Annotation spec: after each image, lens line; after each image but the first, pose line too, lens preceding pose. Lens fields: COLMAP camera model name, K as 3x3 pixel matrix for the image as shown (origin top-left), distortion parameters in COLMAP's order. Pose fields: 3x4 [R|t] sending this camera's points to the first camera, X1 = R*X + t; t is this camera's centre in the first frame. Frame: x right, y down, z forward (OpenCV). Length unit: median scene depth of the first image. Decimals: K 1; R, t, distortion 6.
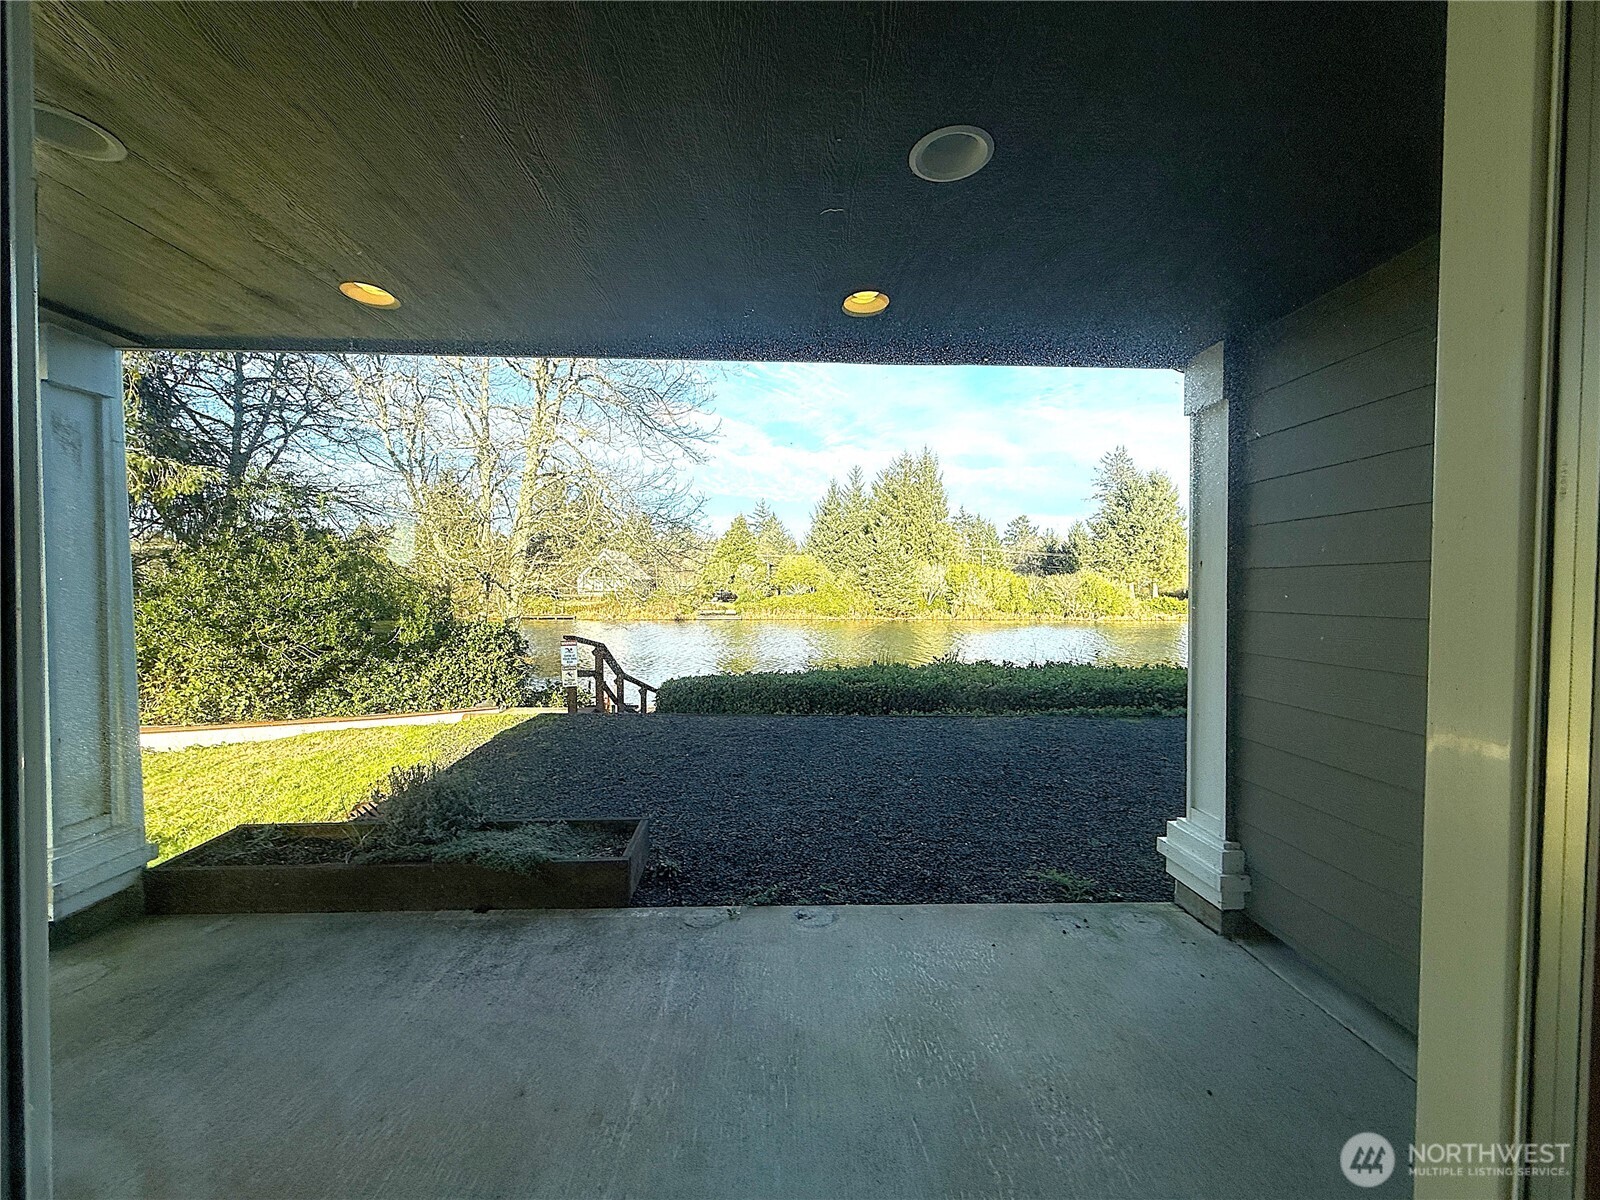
lens RADIAL K [[636.3, 0, 801.0], [0, 636.3, 600.6], [0, 0, 1]] dist [-0.000816, 0.000142]
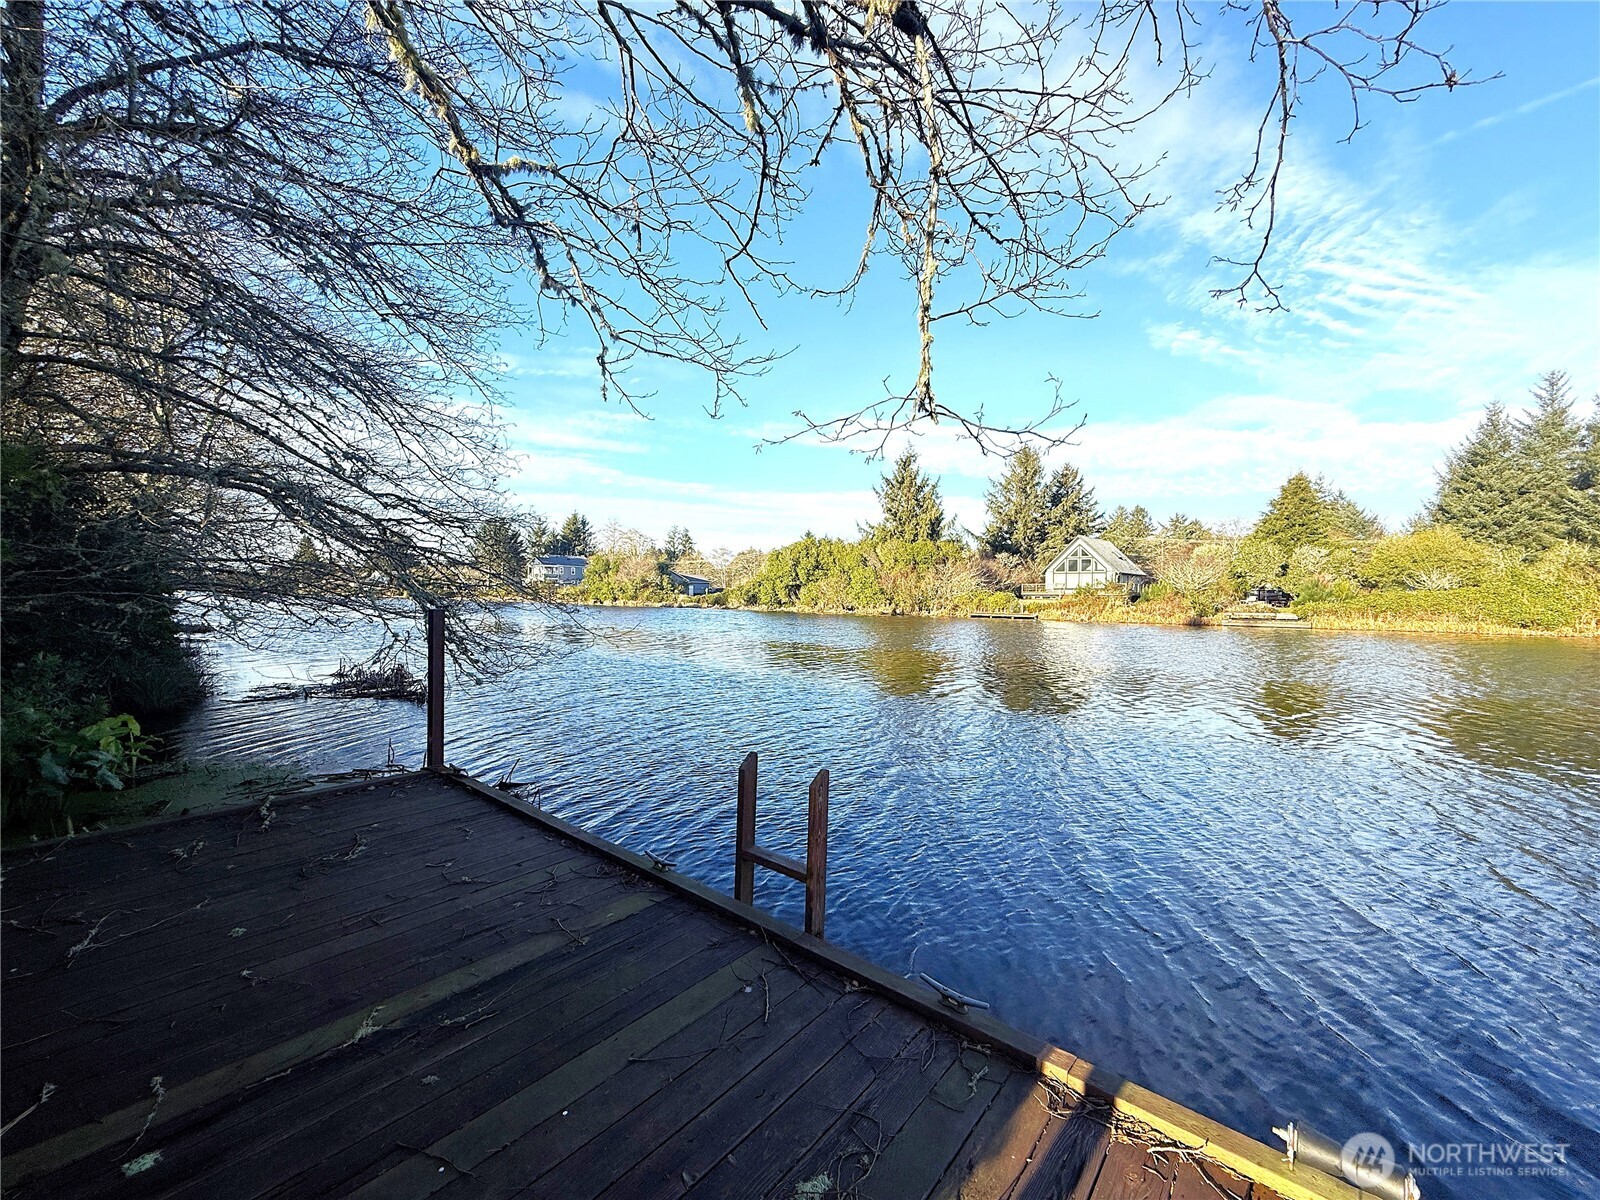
lens RADIAL K [[636.3, 0, 800.7], [0, 636.3, 595.7], [0, 0, 1]] dist [-0.000816, 0.000142]
pose [[0.741188, -0.004668, -0.671282, -0.039069], [-0.016985, 0.999525, -0.025705, 0.019101], [0.671083, 0.030454, 0.740756, 0.187102]]
